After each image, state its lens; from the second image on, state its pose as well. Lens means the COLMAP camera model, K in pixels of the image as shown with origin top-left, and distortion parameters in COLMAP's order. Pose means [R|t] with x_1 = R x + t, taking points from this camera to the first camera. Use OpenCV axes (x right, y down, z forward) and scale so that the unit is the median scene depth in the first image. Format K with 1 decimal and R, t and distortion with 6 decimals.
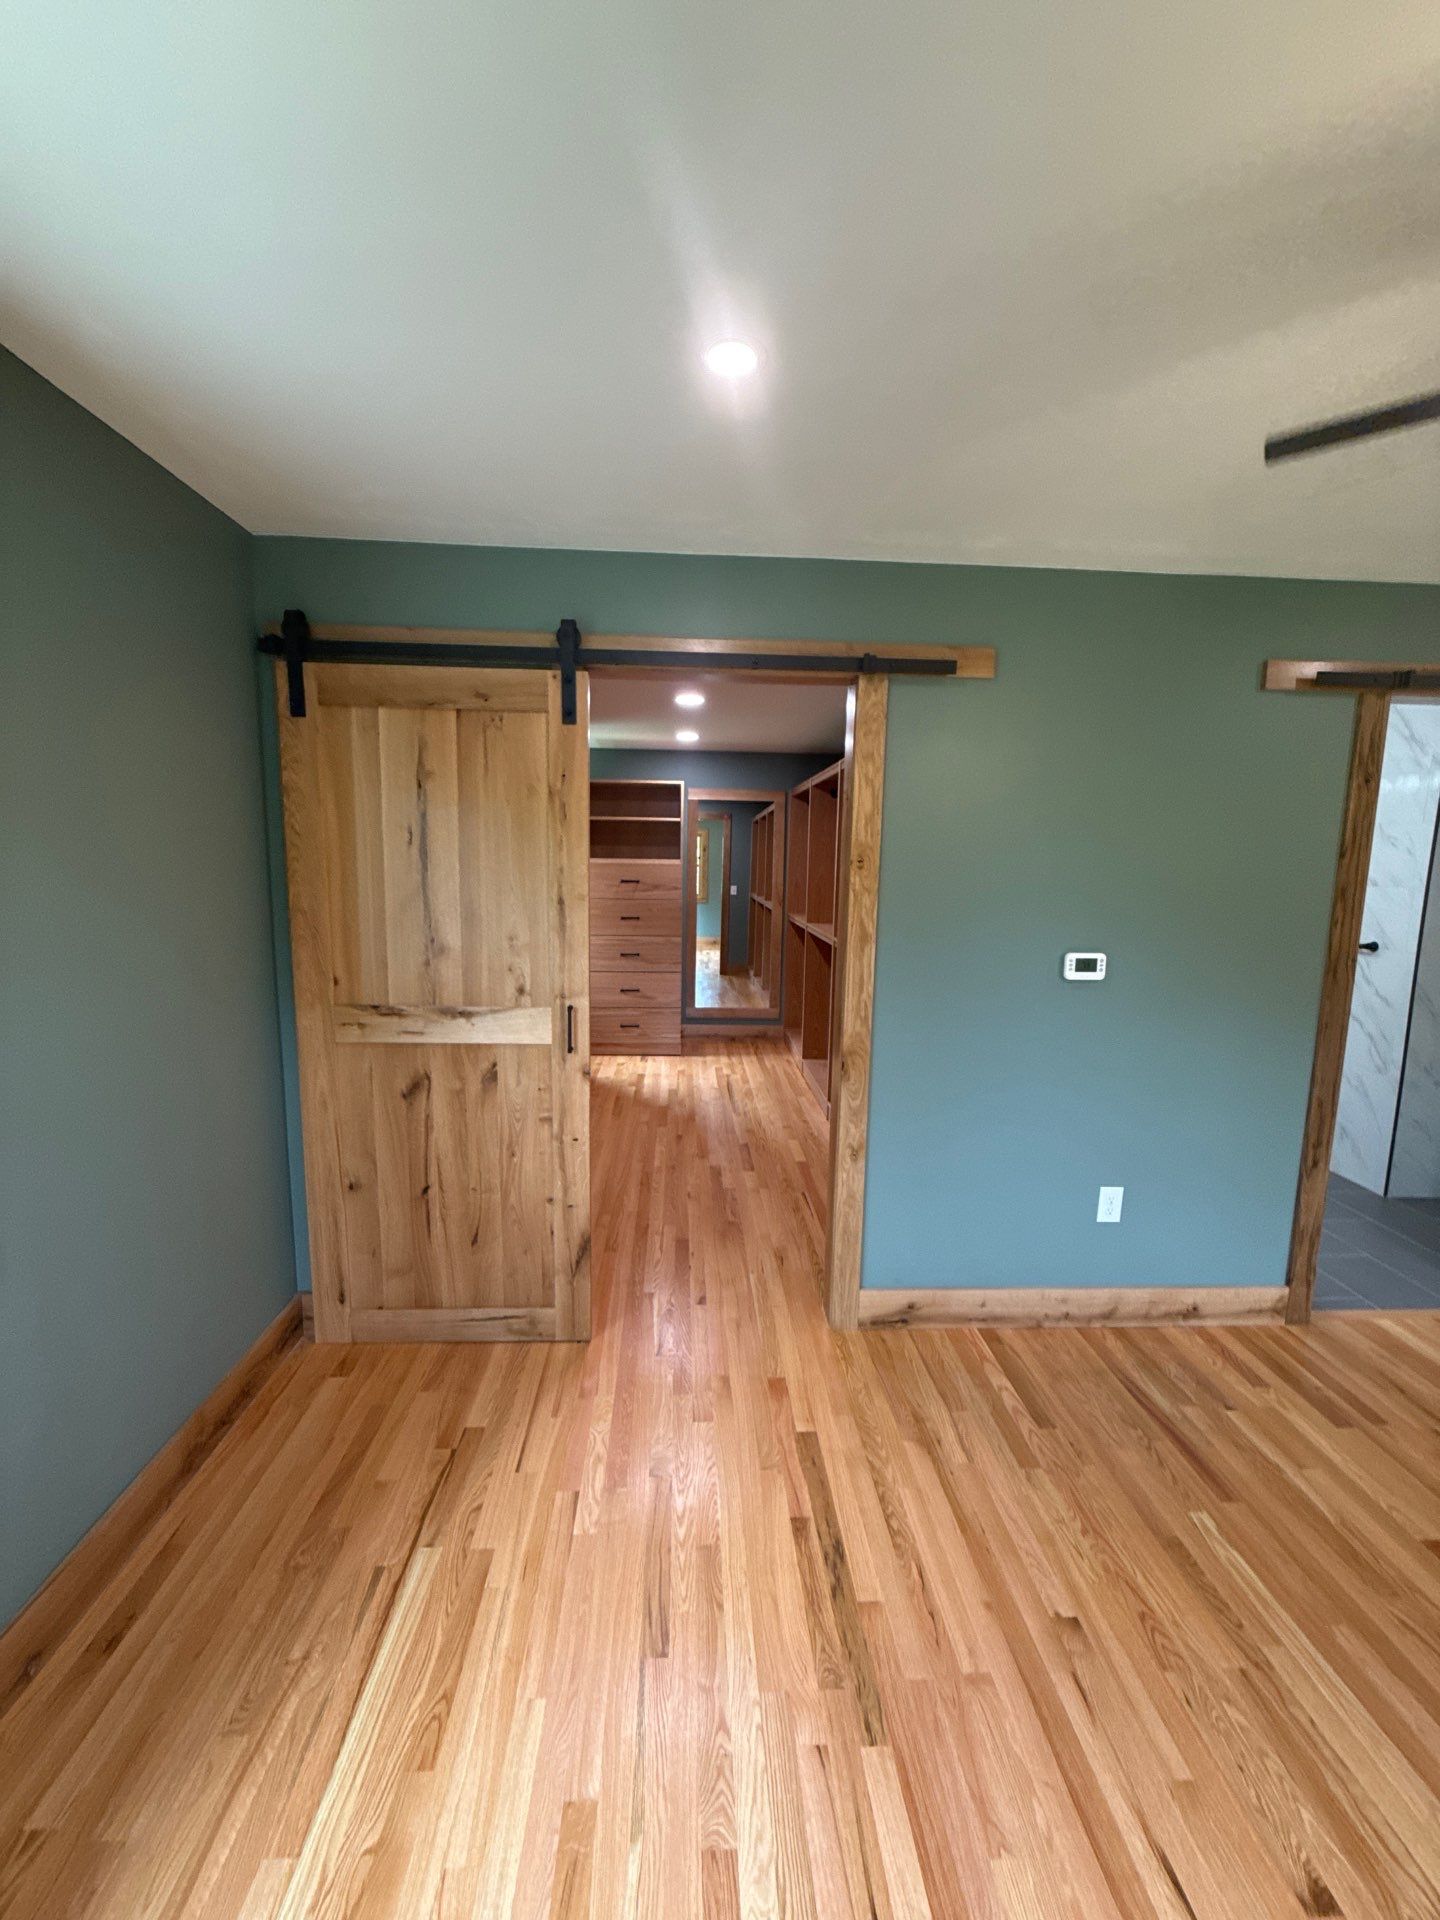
lens RADIAL K [[763.9, 0, 721.1], [0, 763.9, 962.0], [0, 0, 1]] dist [0.000746, -0.000284]
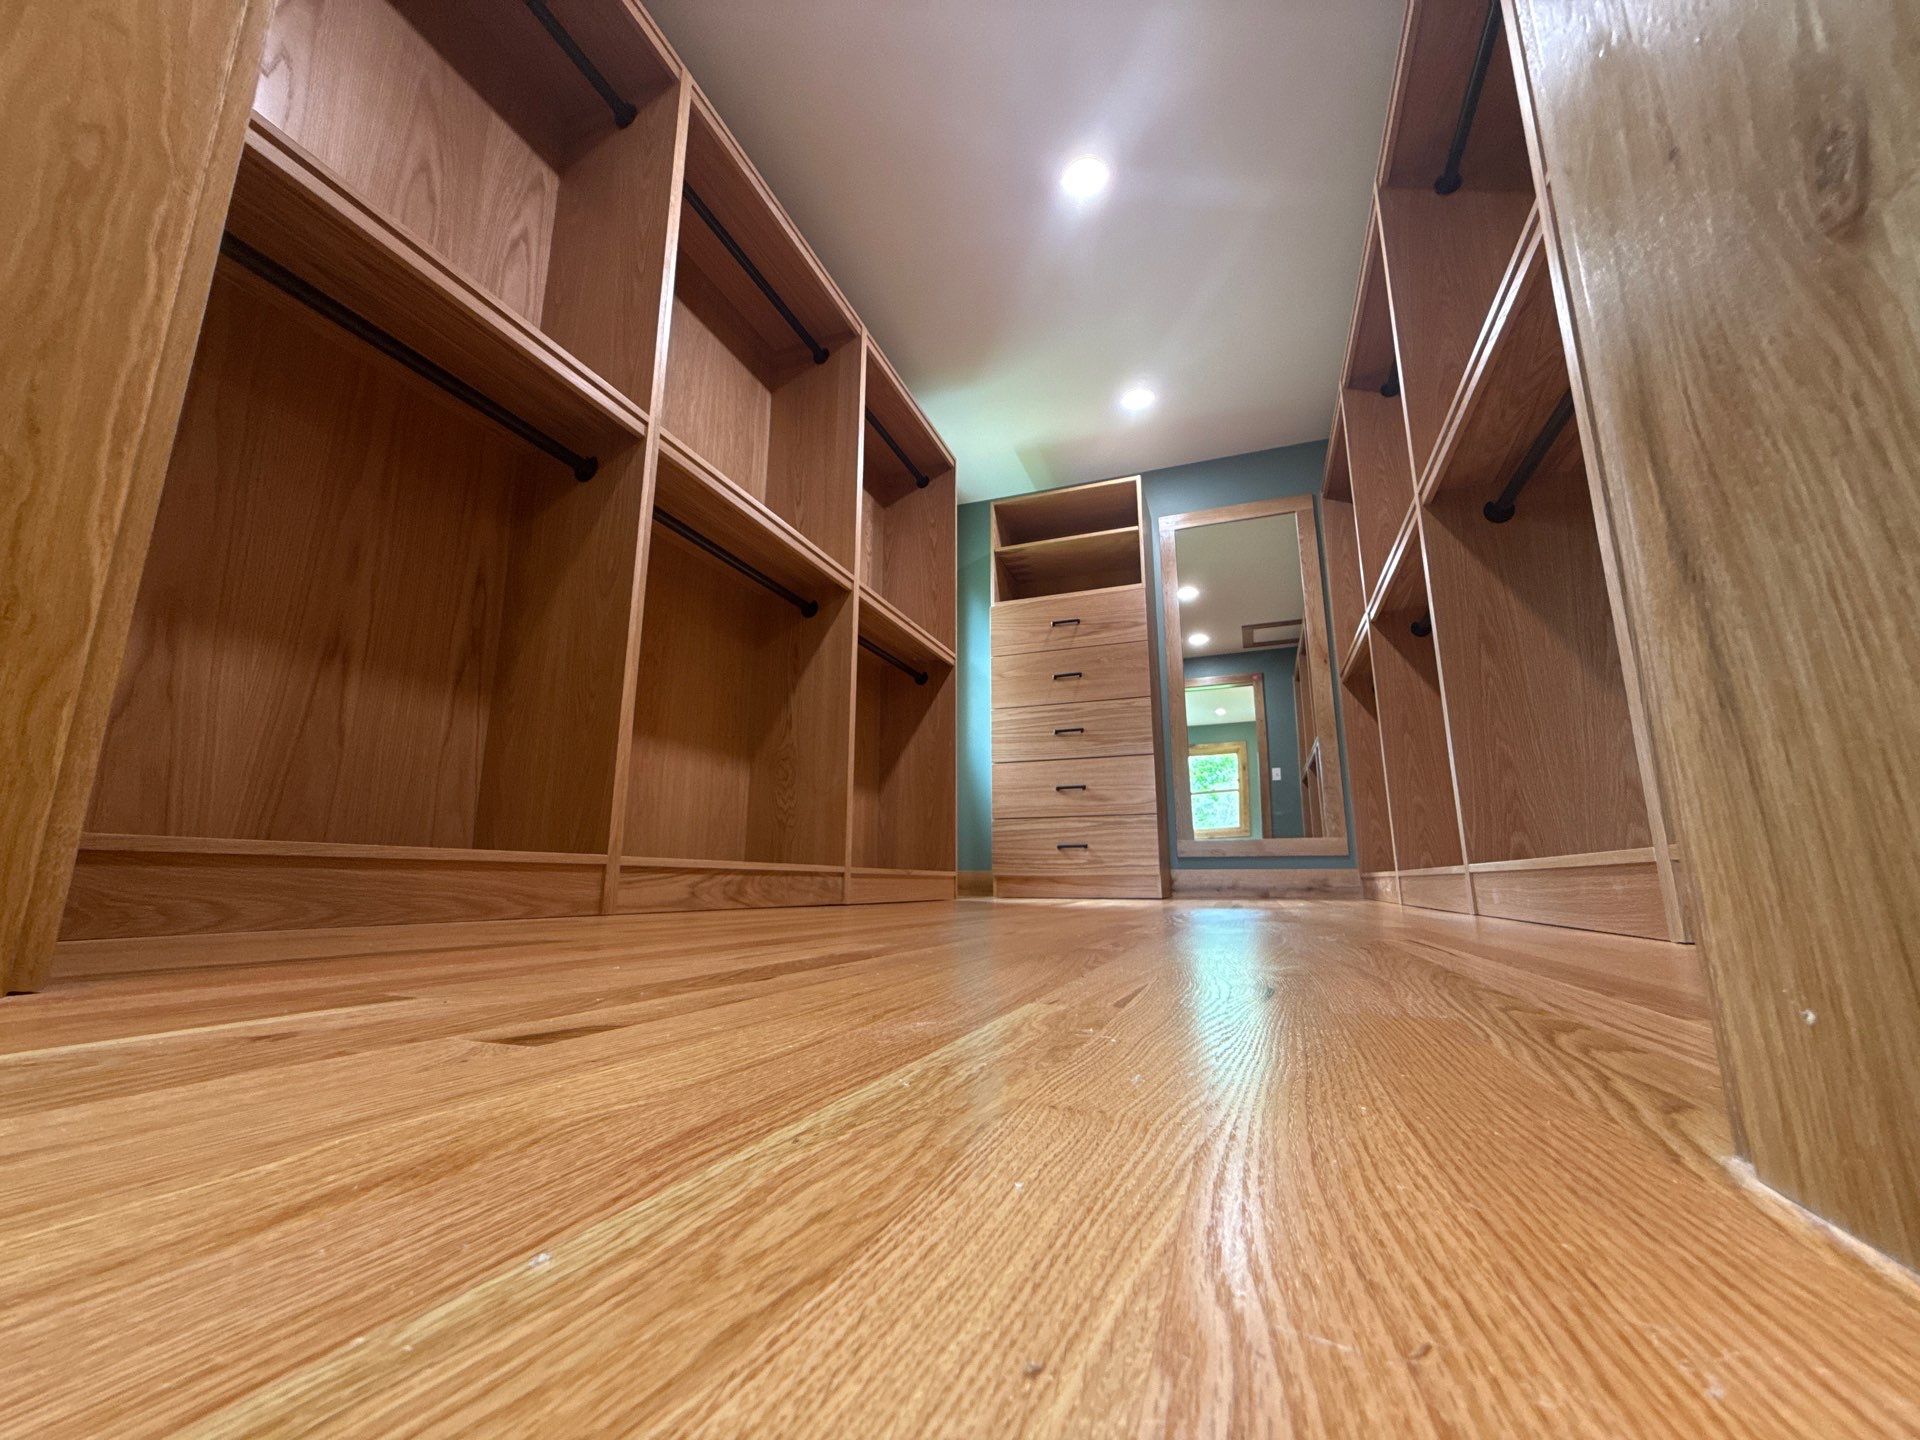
lens RADIAL K [[763.9, 0, 951.2], [0, 763.9, 711.6], [0, 0, 1]] dist [0.000746, -0.000284]
pose [[0.914080, -0.099353, -0.393176, 0.114249], [-0.039297, 0.943261, -0.329718, 0.495137], [0.403626, 0.316839, 0.858312, 1.054554]]
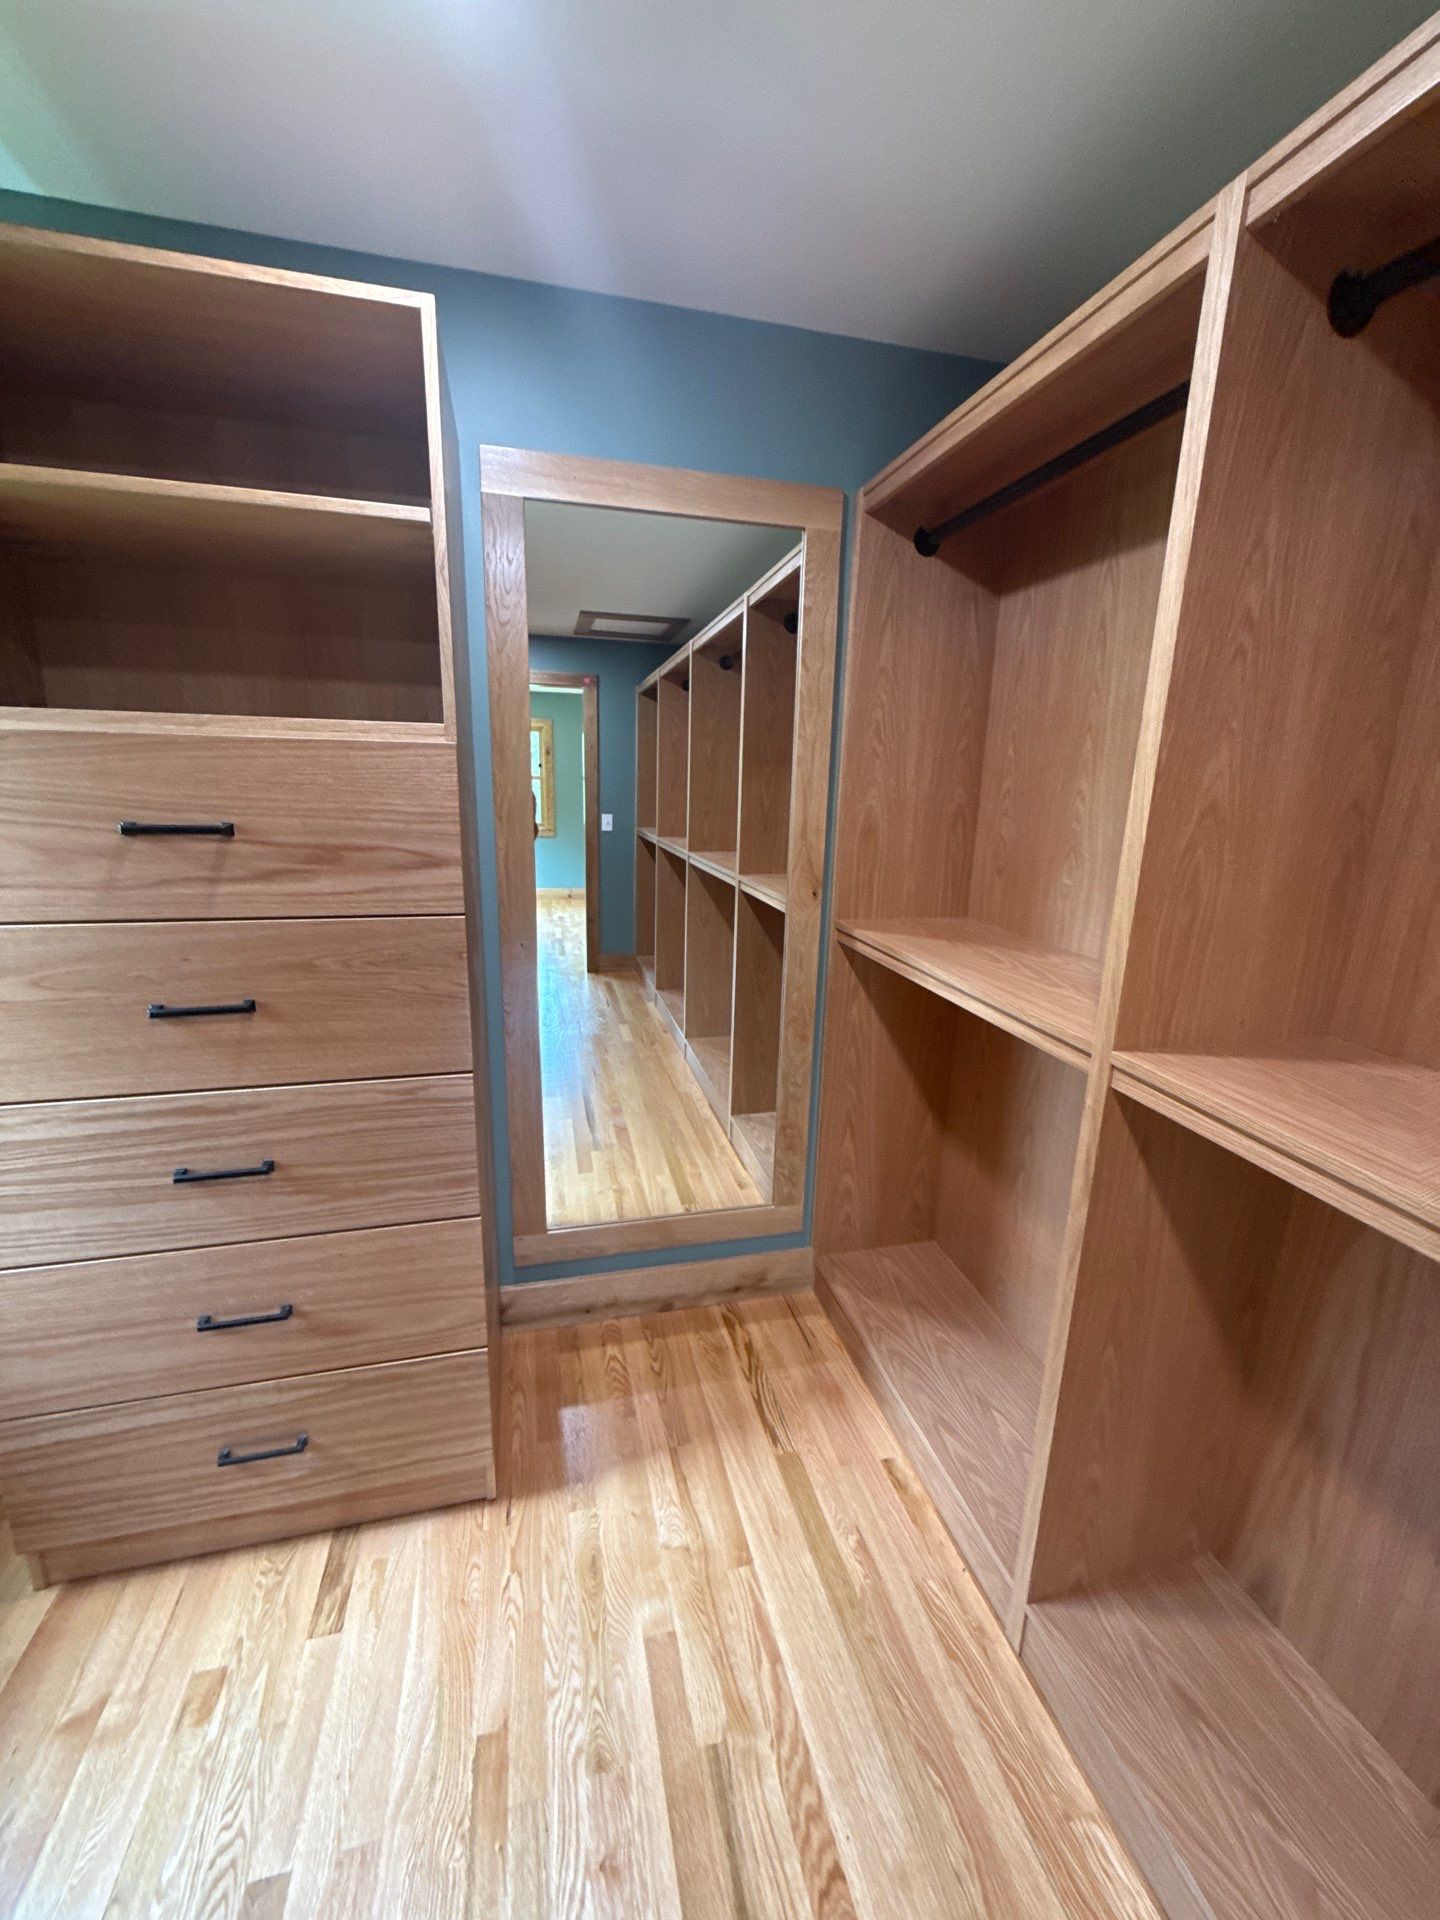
lens RADIAL K [[763.9, 0, 717.1], [0, 763.9, 960.1], [0, 0, 1]] dist [0.000746, -0.000284]
pose [[0.981918, -0.038315, 0.185391, -0.054370], [0.018042, 0.993787, 0.109827, -0.236178], [-0.188447, -0.104496, 0.976508, 2.004801]]
